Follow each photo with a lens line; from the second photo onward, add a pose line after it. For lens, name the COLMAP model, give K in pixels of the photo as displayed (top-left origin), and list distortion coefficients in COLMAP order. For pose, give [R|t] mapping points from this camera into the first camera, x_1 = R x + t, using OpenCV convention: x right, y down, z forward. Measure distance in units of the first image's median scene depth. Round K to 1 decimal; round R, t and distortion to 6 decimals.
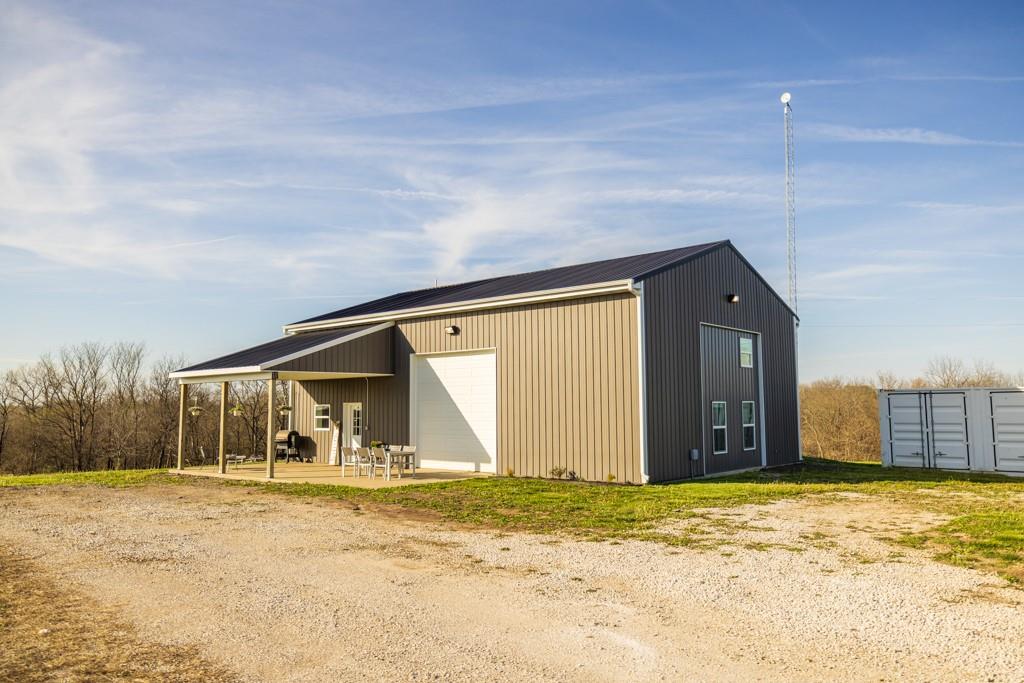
lens RADIAL K [[793.0, 0, 512.0], [0, 793.0, 341.5], [0, 0, 1]] dist [0.003778, 0.001551]
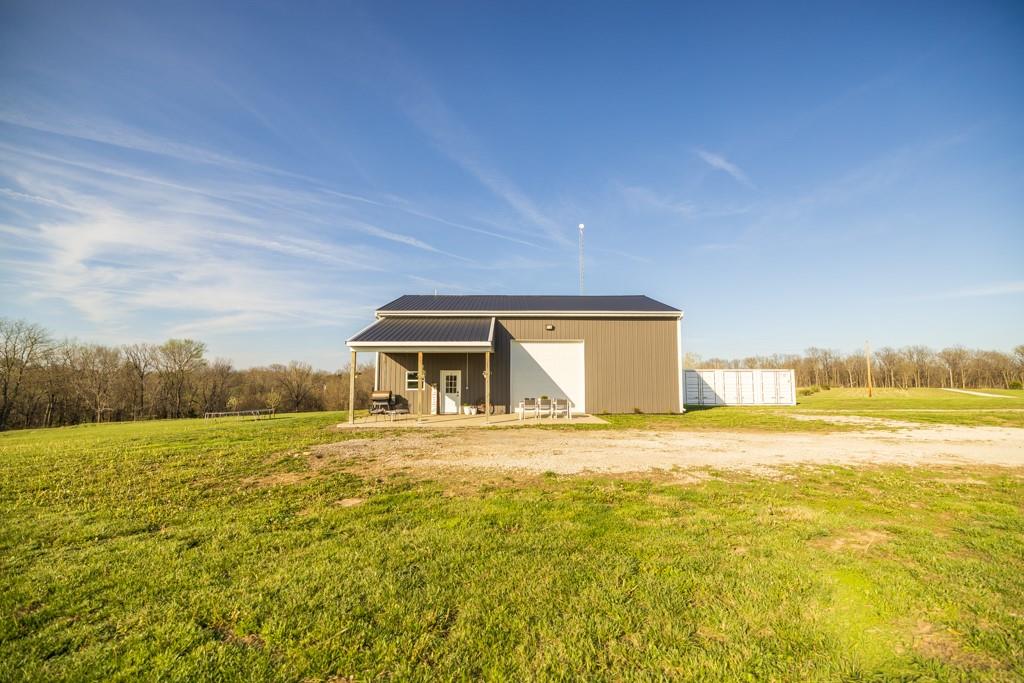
lens RADIAL K [[452.7, 0, 512.0], [0, 452.7, 341.5], [0, 0, 1]] dist [0.001813, 0.000373]
pose [[0.726226, 0.067324, 0.684151, -0.052927], [-0.062431, 0.997540, -0.031892, 0.003416], [-0.684615, -0.019552, 0.728642, 0.025560]]
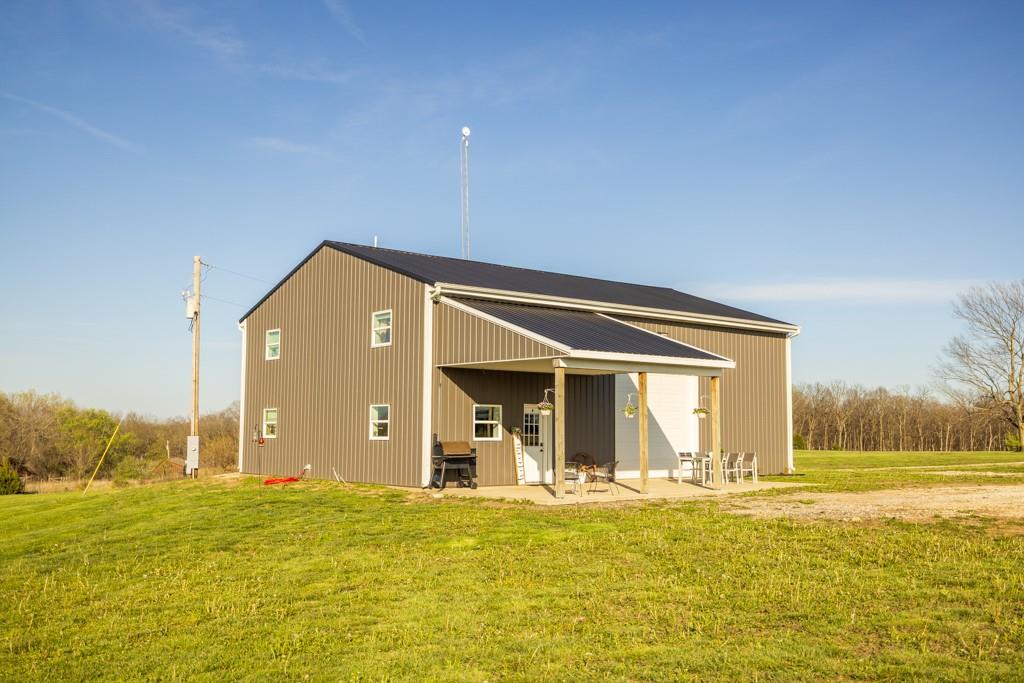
lens RADIAL K [[1054.2, 0, 512.0], [0, 1054.2, 341.5], [0, 0, 1]] dist [0.198994, 0.000553]
pose [[0.129998, 0.097142, 0.986744, -0.096251], [-0.088252, 0.992373, -0.086069, 0.008291], [-0.987579, -0.075894, 0.137579, 0.068458]]
